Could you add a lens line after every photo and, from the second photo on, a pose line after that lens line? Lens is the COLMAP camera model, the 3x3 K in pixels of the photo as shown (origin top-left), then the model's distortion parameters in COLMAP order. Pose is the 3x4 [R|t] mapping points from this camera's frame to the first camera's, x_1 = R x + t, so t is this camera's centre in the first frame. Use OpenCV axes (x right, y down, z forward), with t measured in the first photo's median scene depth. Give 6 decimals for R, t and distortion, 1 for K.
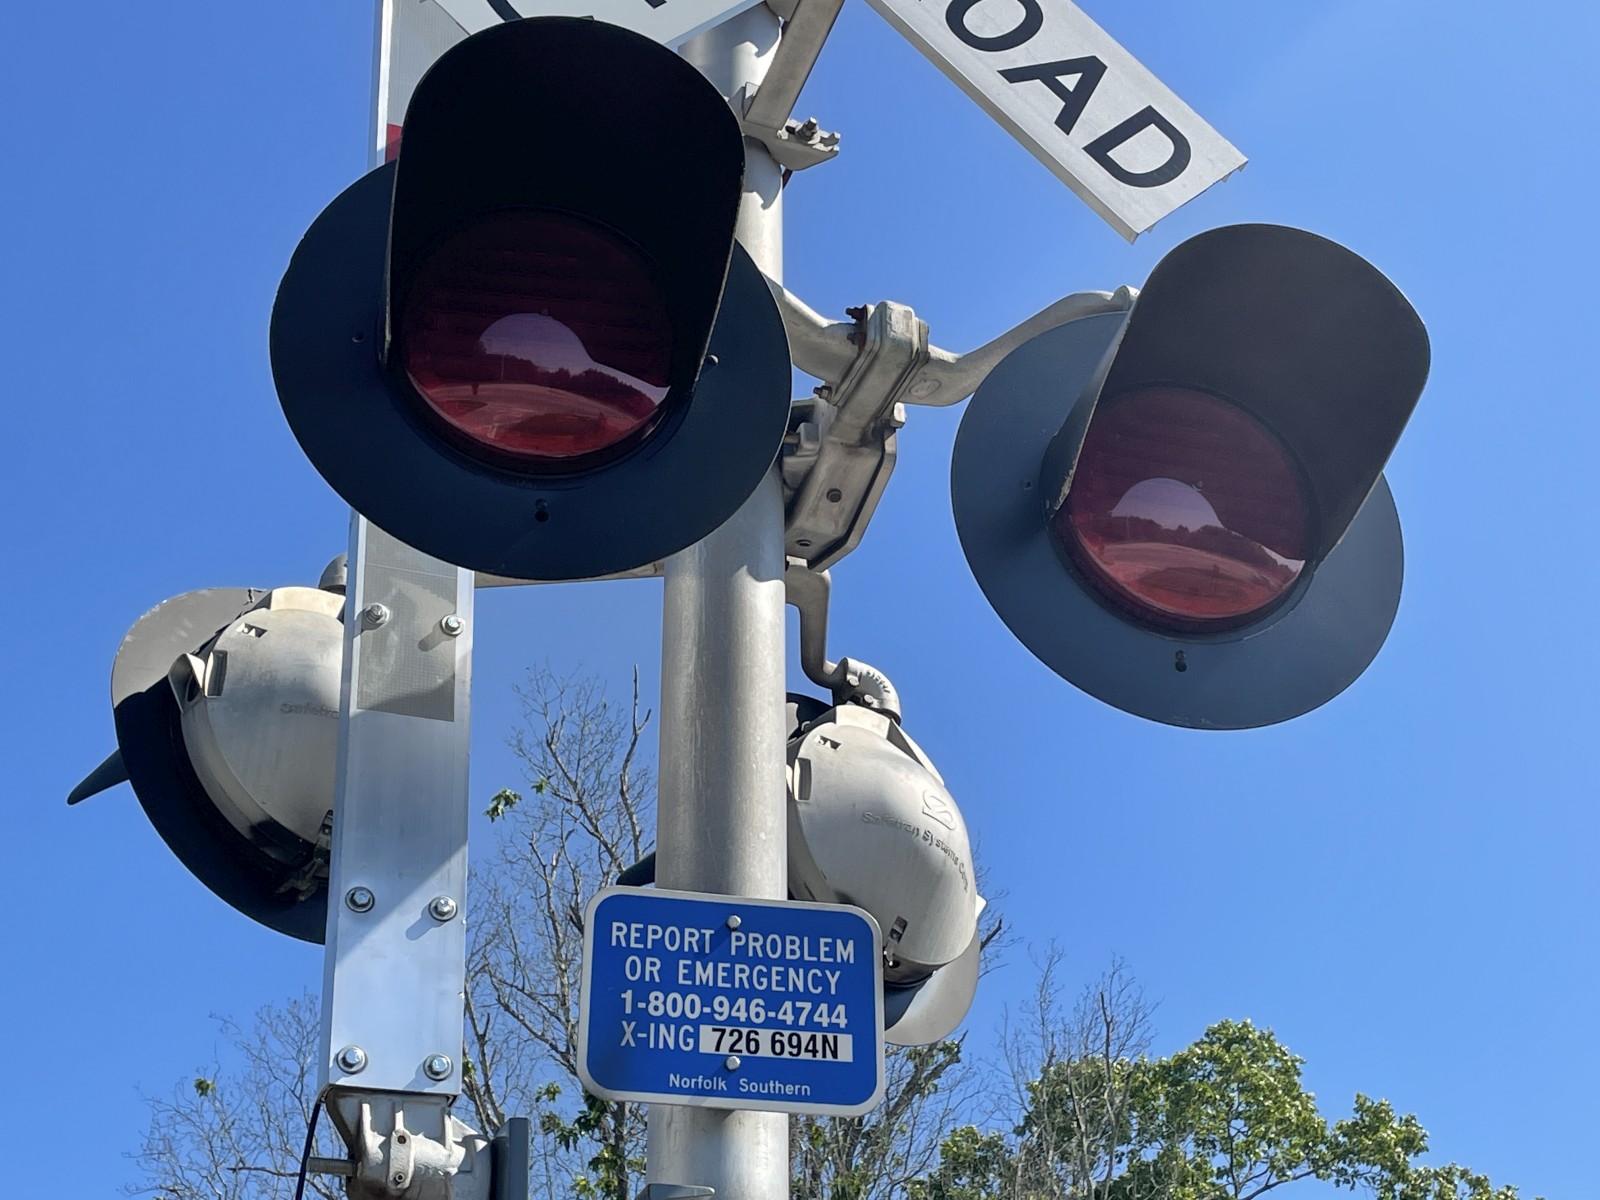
lens RADIAL K [[2343.6, 0, 821.6], [0, 2343.6, 602.0], [0, 0, 1]] dist [0.108051, -0.012100]
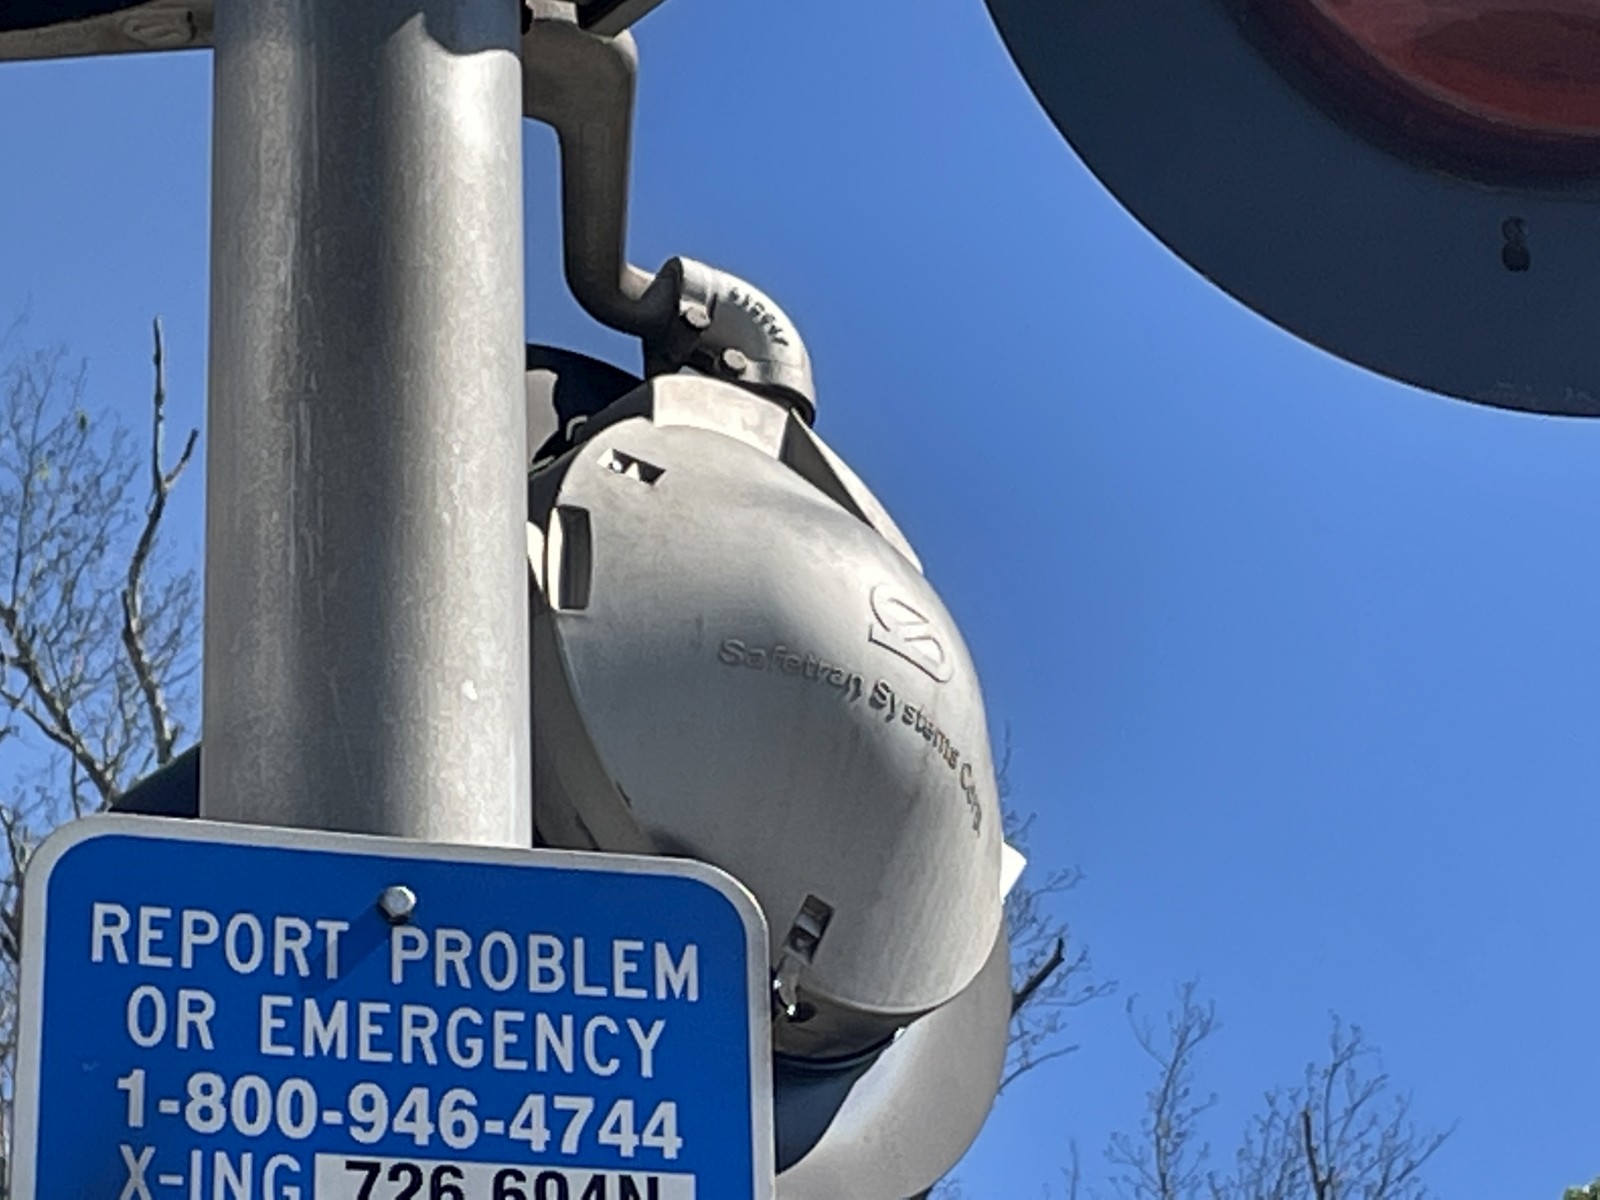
lens RADIAL K [[6067.1, 0, 800.0], [0, 6067.1, 600.0], [0, 0, 1]] dist [0.109514, 0.796475]
pose [[0.999481, -0.005312, 0.031779, -0.001541], [0.002166, 0.995163, 0.098209, -0.016375], [-0.032147, -0.098089, 0.994658, -0.026241]]
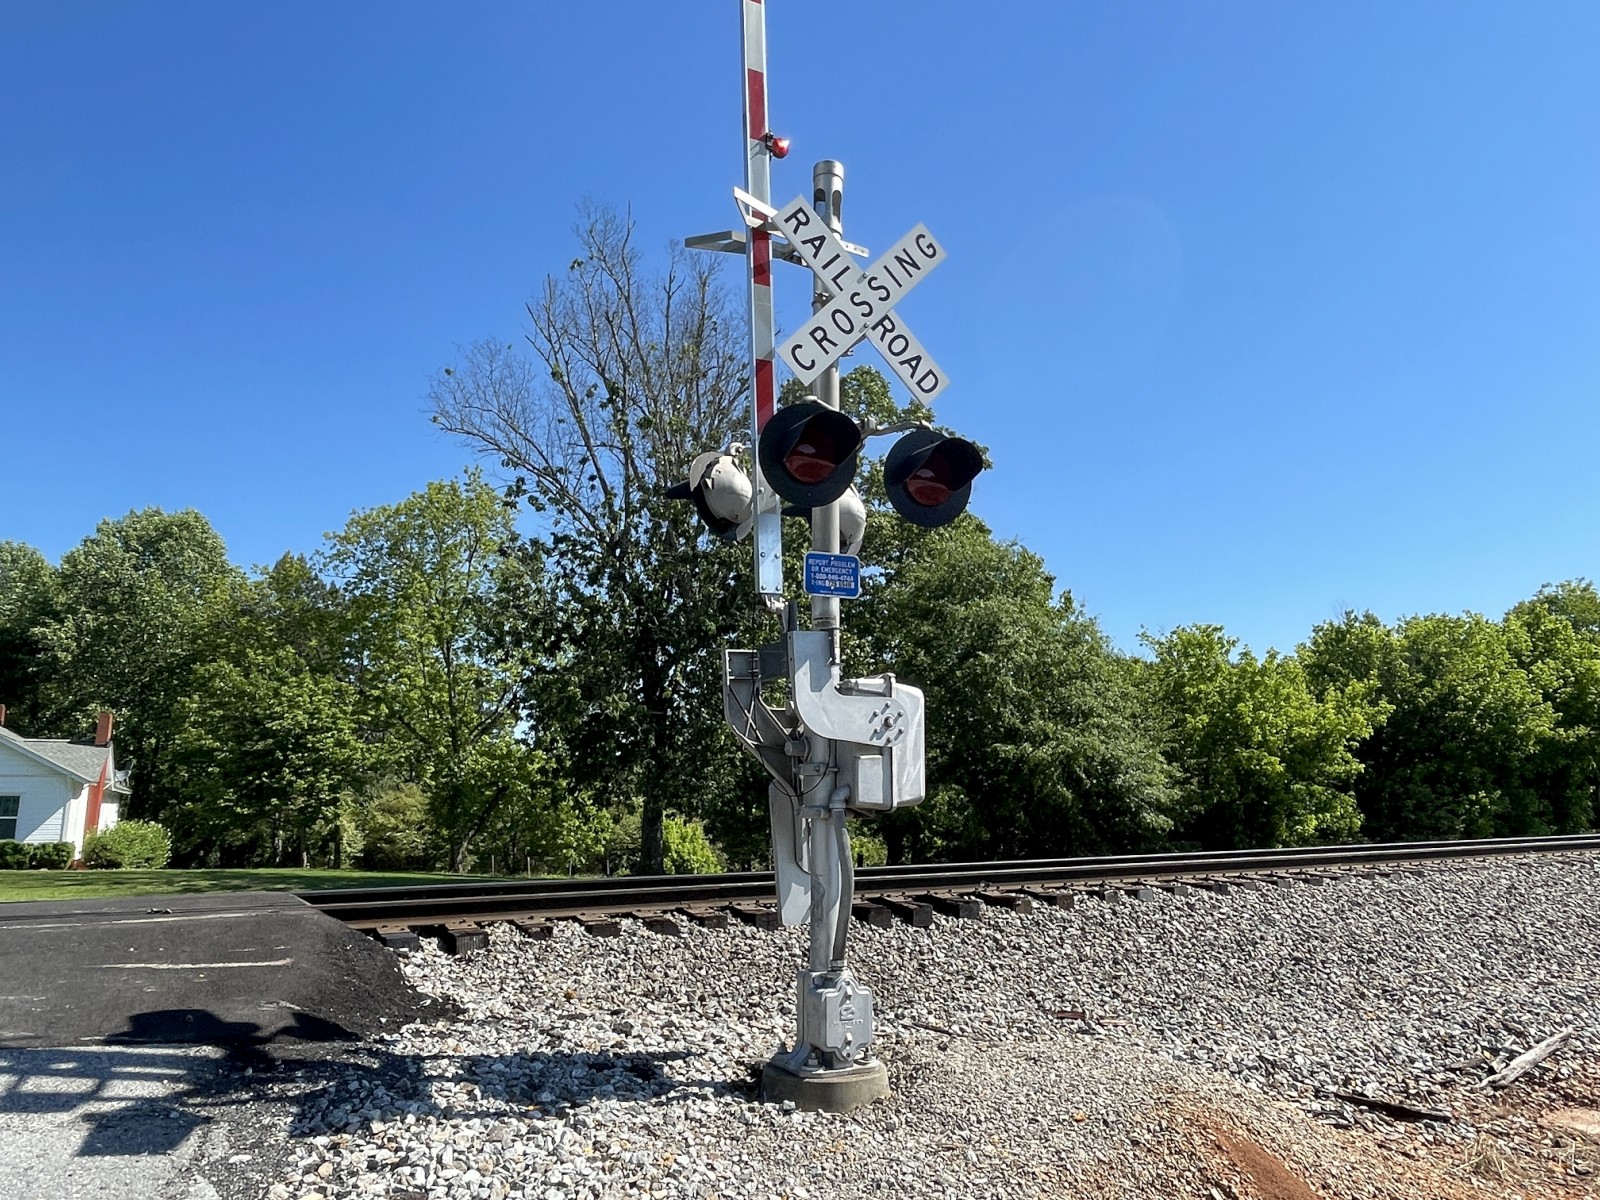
lens RADIAL K [[1080.9, 0, 808.7], [0, 1080.9, 601.3], [0, 0, 1]] dist [-0.003021, -0.005308]
pose [[0.988275, 0.038760, 0.147684, -0.432006], [-0.098899, 0.899416, 0.425758, -0.777736], [-0.116327, -0.435372, 0.892703, -1.127721]]
